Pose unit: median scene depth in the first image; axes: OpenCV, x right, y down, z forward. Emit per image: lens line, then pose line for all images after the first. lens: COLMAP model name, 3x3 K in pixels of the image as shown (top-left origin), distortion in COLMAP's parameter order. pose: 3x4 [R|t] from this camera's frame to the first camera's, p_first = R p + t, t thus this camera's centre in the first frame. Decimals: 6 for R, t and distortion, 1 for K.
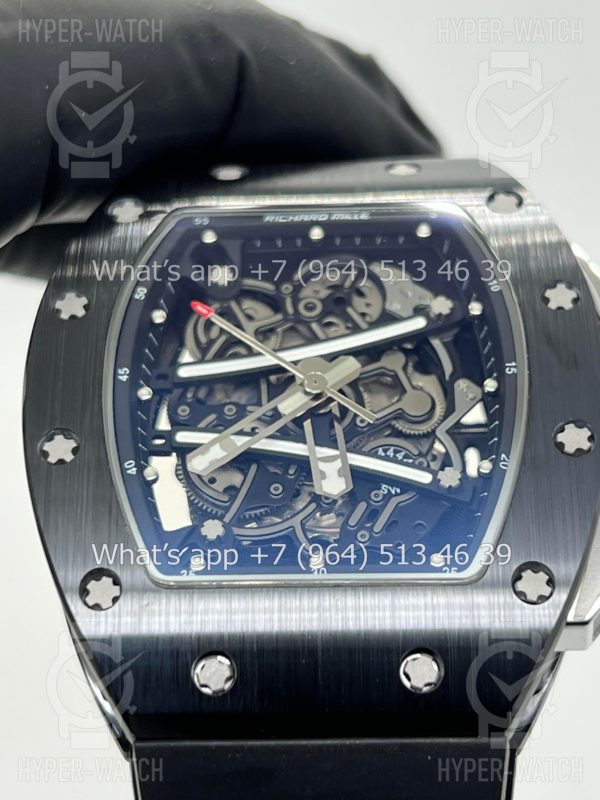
lens RADIAL K [[1882.8, 0, 305.4], [0, 1882.8, 399.8], [0, 0, 1]] dist [0.170216, 0.000000]
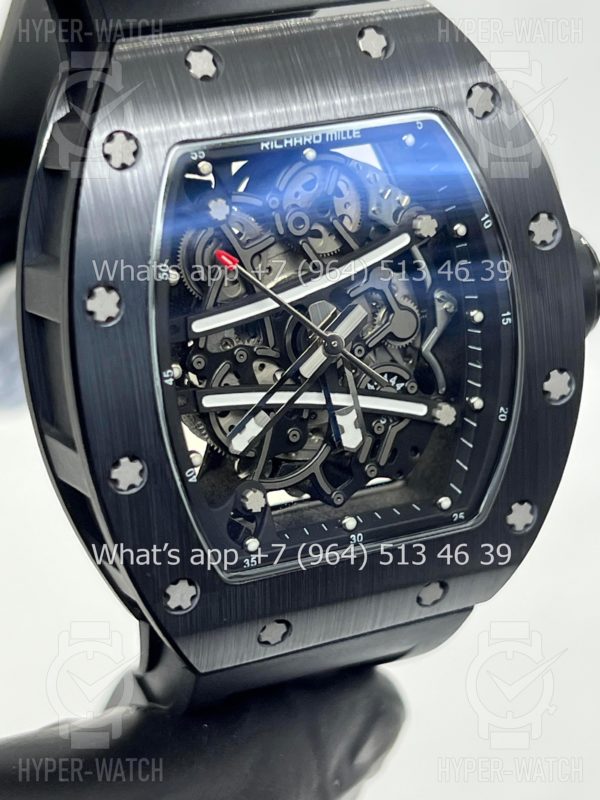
lens RADIAL K [[1882.8, 0, 304.6], [0, 1882.8, 401.9], [0, 0, 1]] dist [0.170216, 0.000000]
pose [[0.902161, -0.184274, 0.390063, -0.425856], [-0.136020, 0.736555, 0.662559, -0.680705], [-0.409395, -0.650792, 0.639426, 0.316407]]
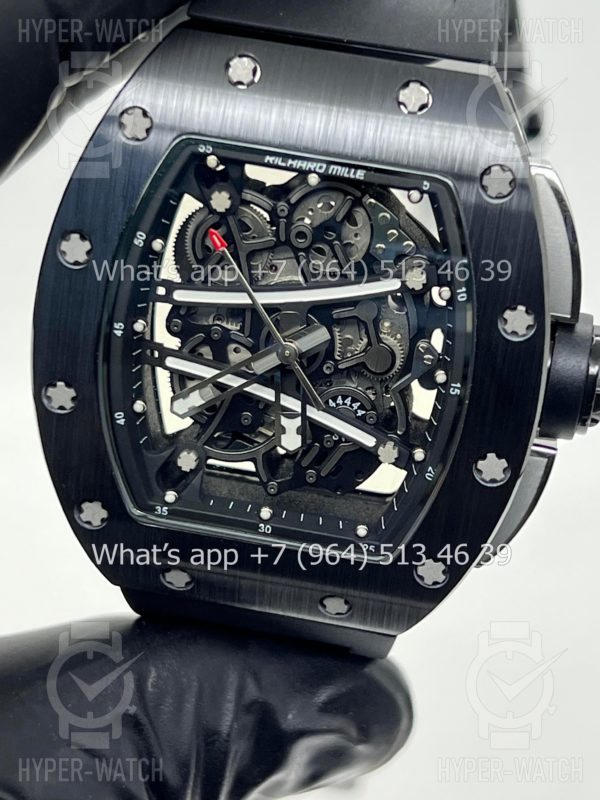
lens RADIAL K [[1882.8, 0, 306.1], [0, 1882.8, 397.3], [0, 0, 1]] dist [0.170216, 0.000000]
pose [[0.986590, 0.156069, -0.047783, 0.075095], [-0.064212, 0.640275, 0.765457, -0.860650], [0.150058, -0.752124, 0.641711, 0.258396]]
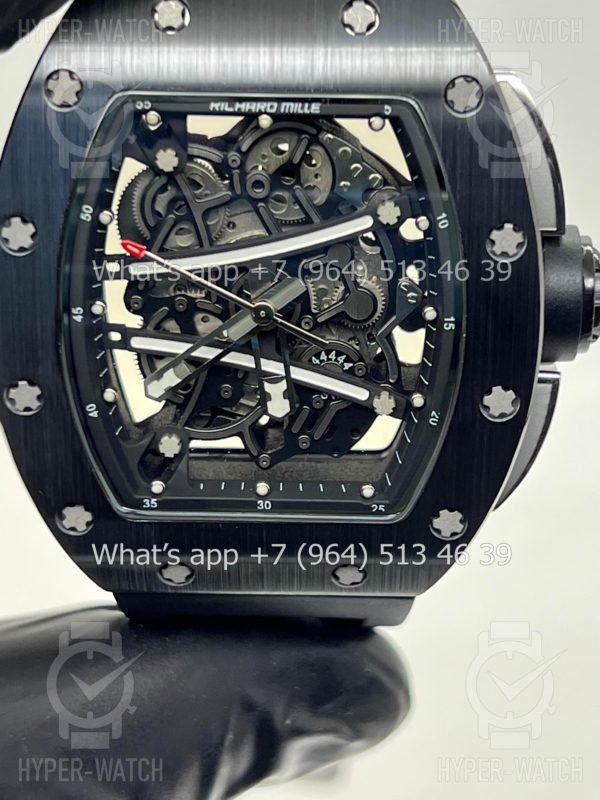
lens RADIAL K [[1882.8, 0, 299.2], [0, 1882.8, 396.9], [0, 0, 1]] dist [0.170216, 0.000000]
pose [[0.999835, 0.004788, 0.017533, 0.007684], [-0.016519, 0.641764, 0.766724, -0.783350], [-0.007581, -0.766887, 0.641737, 0.295547]]
